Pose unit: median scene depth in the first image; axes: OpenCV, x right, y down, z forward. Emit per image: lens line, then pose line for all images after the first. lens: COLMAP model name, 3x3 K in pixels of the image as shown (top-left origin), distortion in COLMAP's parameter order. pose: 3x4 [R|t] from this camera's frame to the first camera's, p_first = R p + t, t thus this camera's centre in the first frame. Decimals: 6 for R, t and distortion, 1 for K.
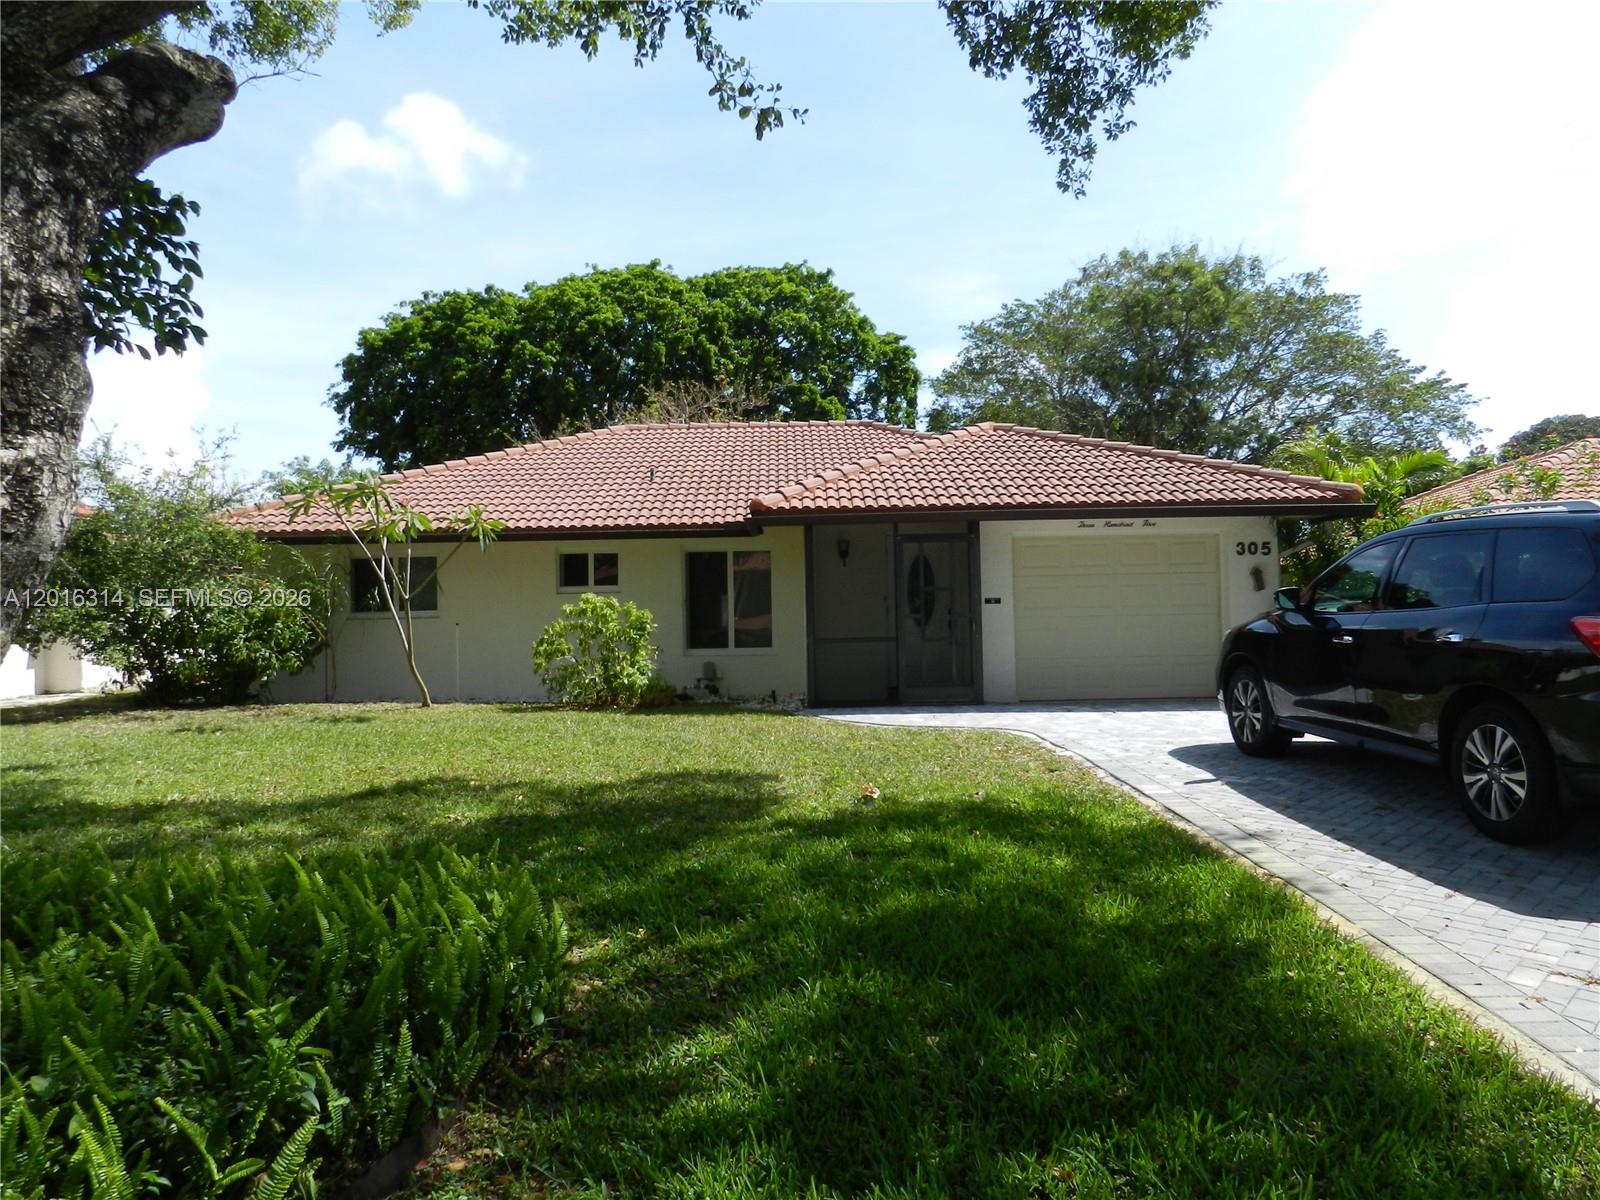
lens RADIAL K [[1086.6, 0, 802.1], [0, 1086.6, 597.3], [0, 0, 1]] dist [0.026342, -0.008662]
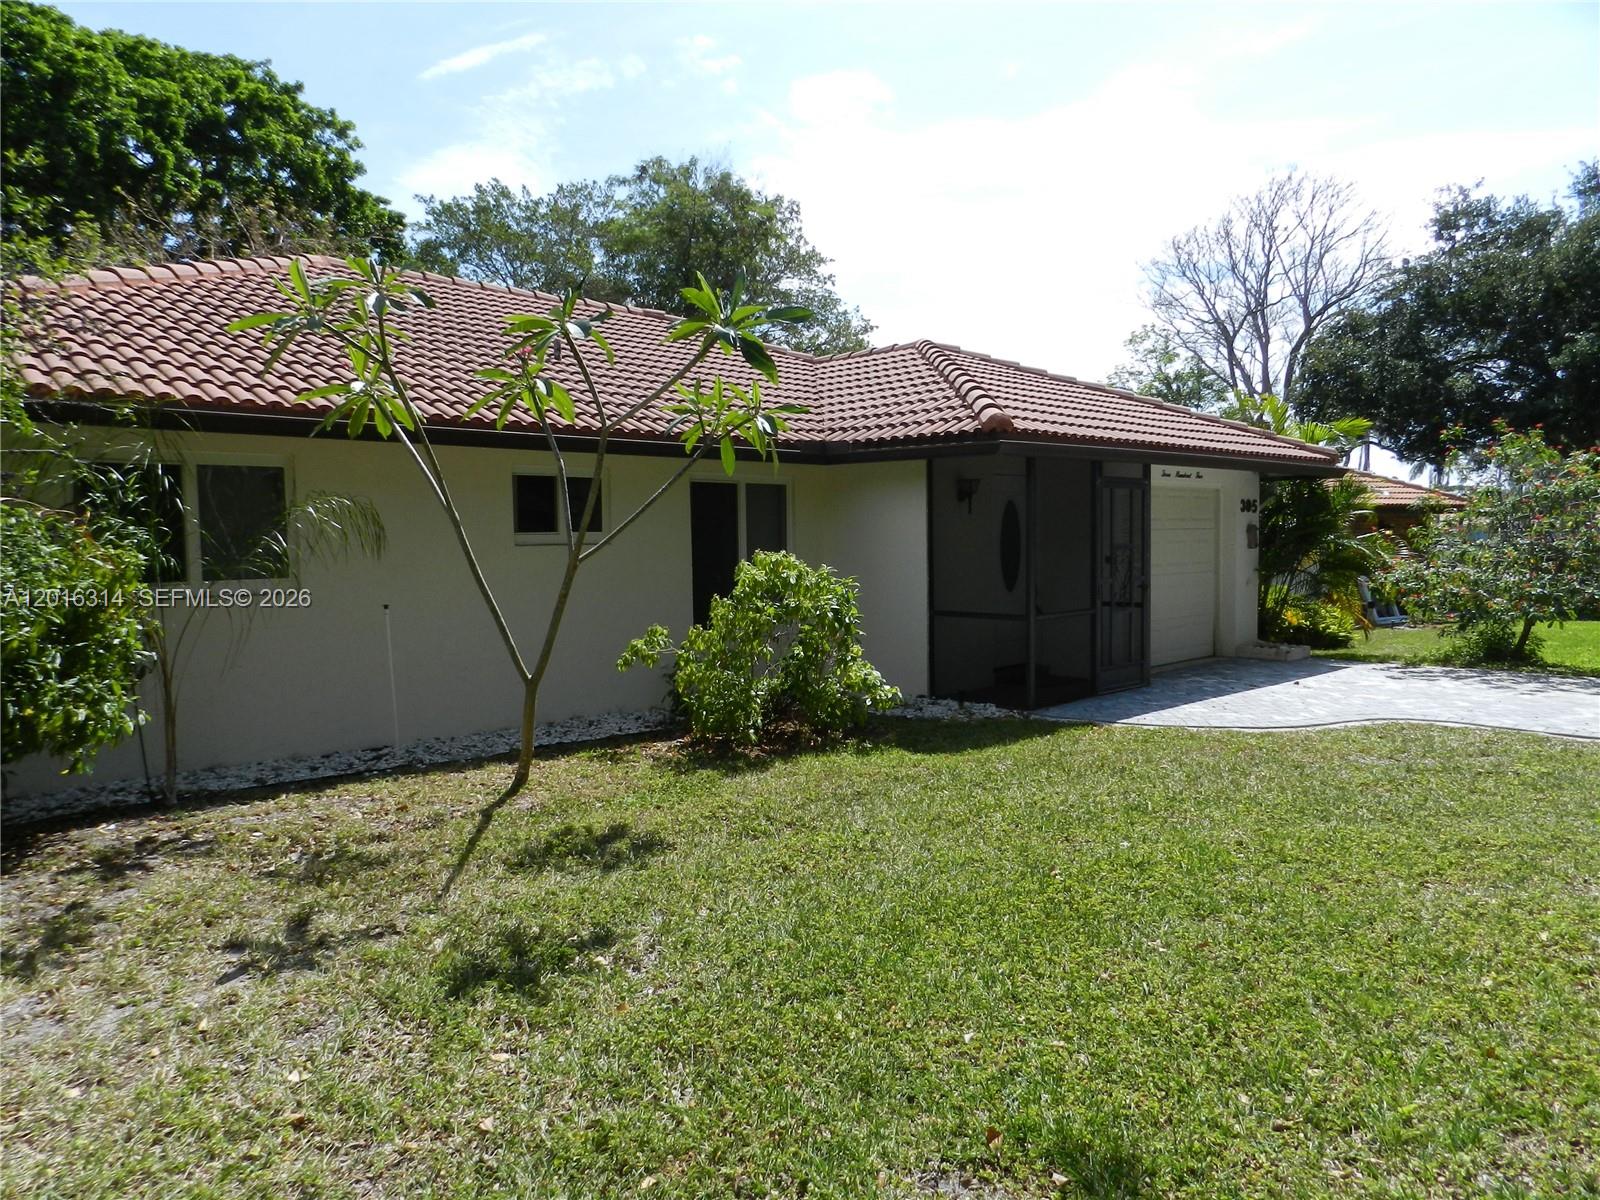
lens RADIAL K [[1086.6, 0, 800.4], [0, 1086.6, 601.1], [0, 0, 1]] dist [0.026342, -0.008662]
pose [[0.755880, -0.023841, 0.654276, -0.477125], [-0.018285, 0.998178, 0.057497, -0.009438], [-0.654455, -0.055424, 0.754067, 0.481226]]
